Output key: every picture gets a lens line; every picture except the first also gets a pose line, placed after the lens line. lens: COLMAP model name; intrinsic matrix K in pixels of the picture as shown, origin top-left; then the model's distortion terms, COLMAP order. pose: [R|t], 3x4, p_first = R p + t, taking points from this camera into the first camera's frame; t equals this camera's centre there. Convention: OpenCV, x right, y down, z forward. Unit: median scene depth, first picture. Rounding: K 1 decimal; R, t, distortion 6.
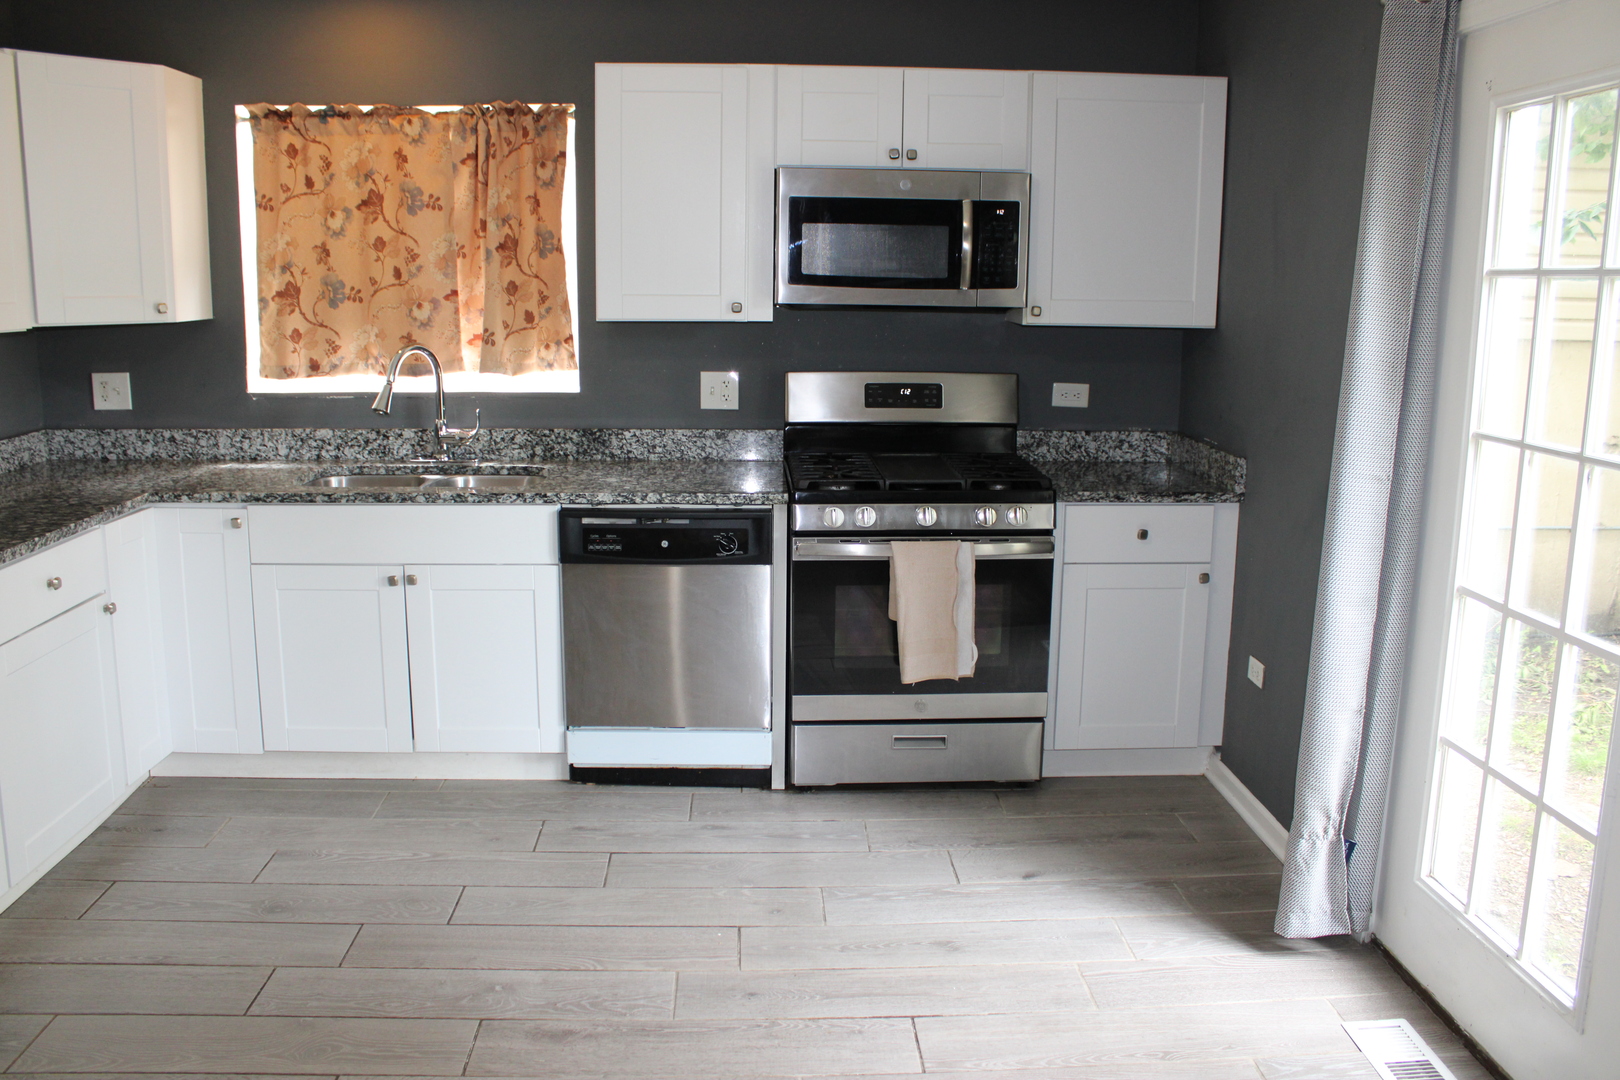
lens RADIAL K [[1352.6, 0, 799.1], [0, 1352.6, 539.9], [0, 0, 1]] dist [-0.155728, 0.136648]
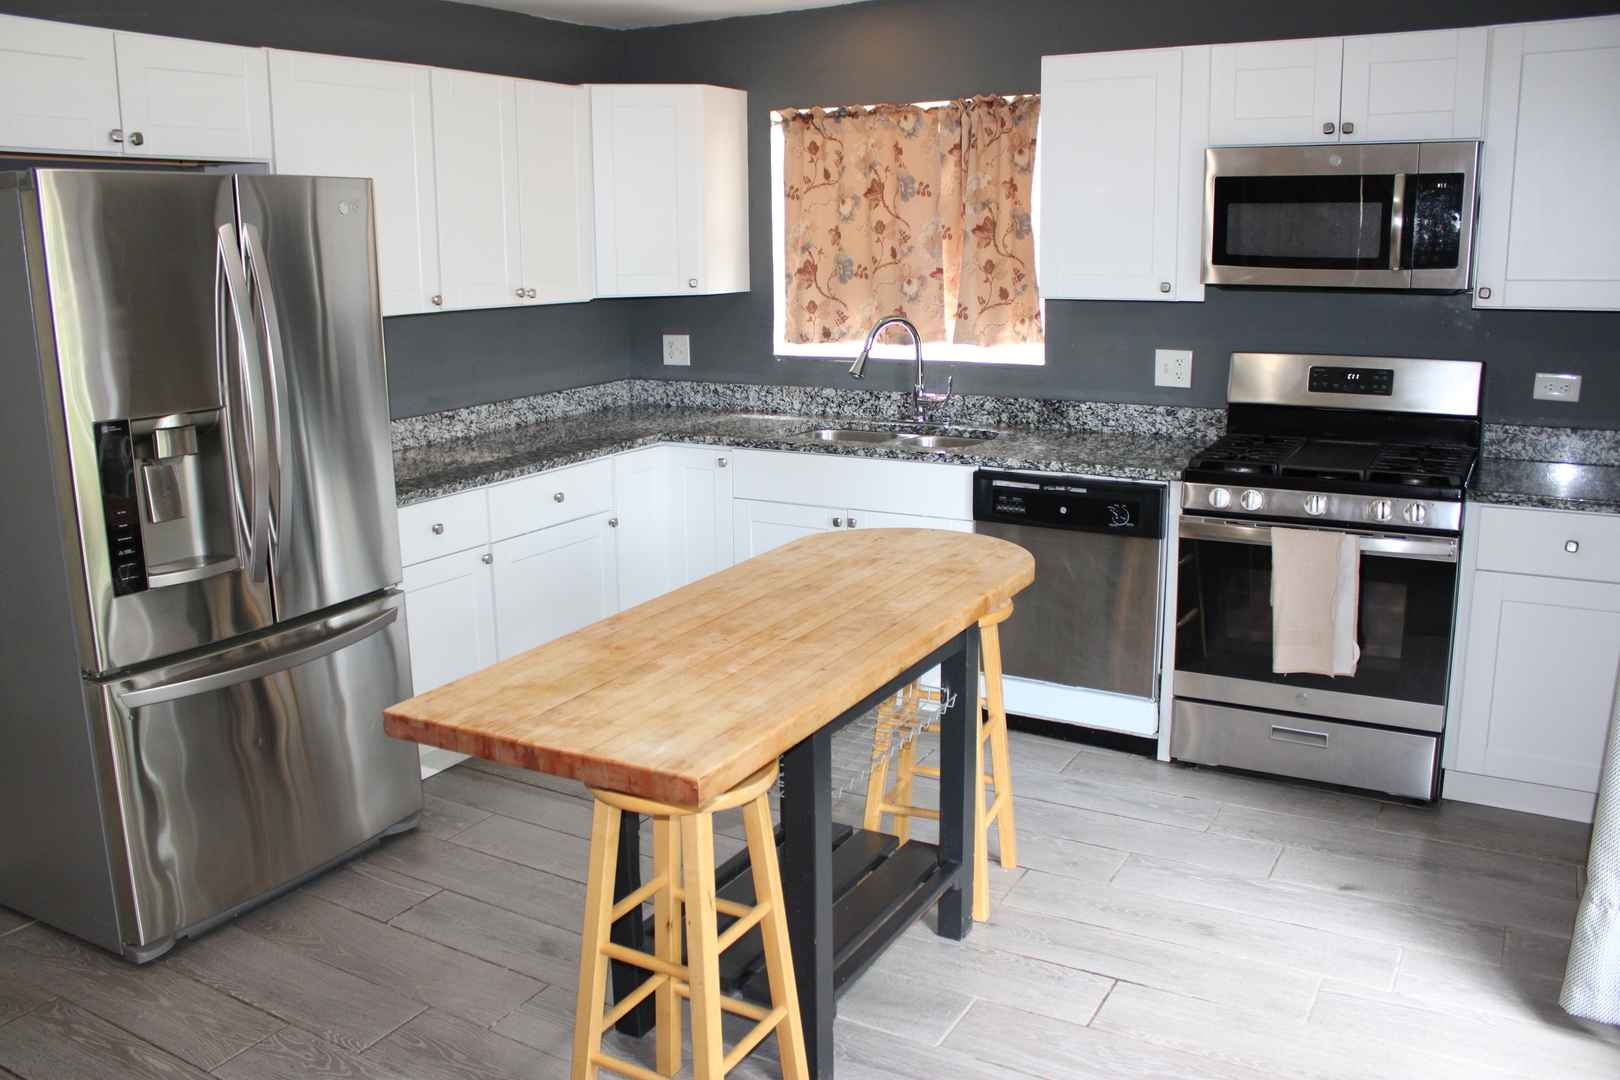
lens RADIAL K [[1352.6, 0, 799.2], [0, 1352.6, 540.6], [0, 0, 1]] dist [-0.155728, 0.136648]
pose [[0.839883, 0.095610, -0.534279, 0.282794], [-0.083546, 0.995405, 0.046796, -0.005255], [0.536298, 0.005334, 0.844012, -0.001071]]
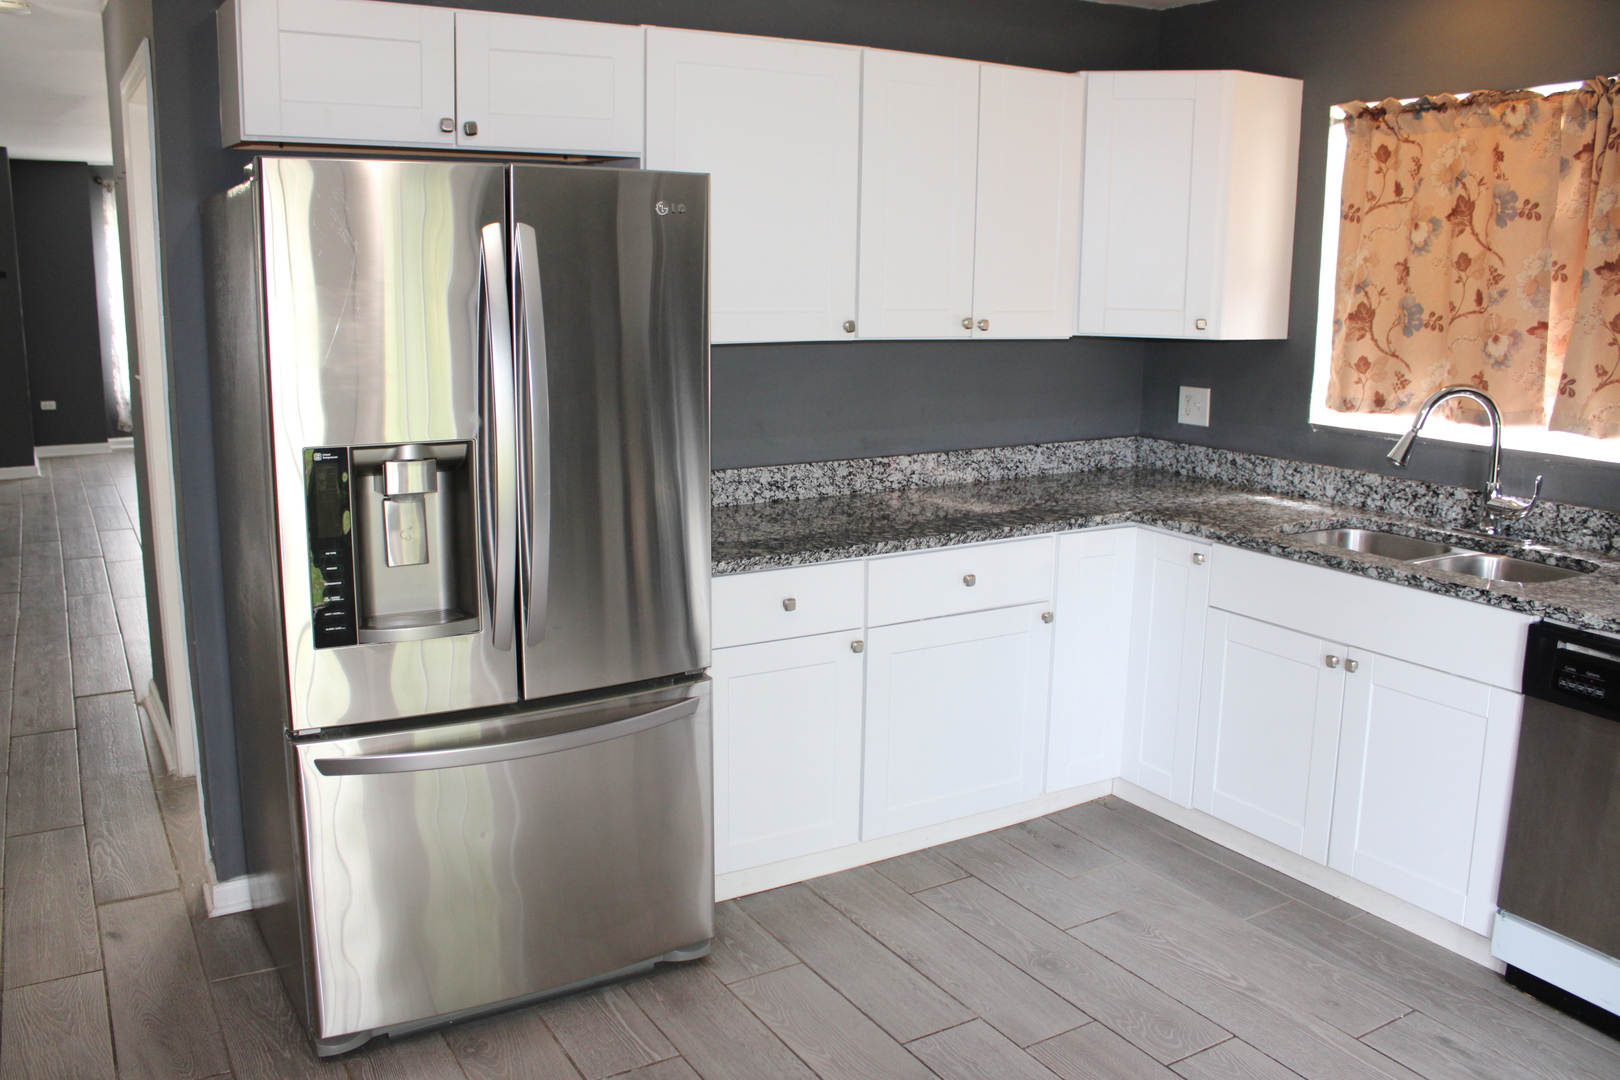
lens RADIAL K [[1352.6, 0, 801.9], [0, 1352.6, 534.3], [0, 0, 1]] dist [-0.155728, 0.136648]
pose [[0.474977, 0.163863, -0.864607, 0.235399], [-0.178201, 0.980065, 0.087849, -0.059359], [0.861766, 0.112348, 0.494709, 0.282375]]
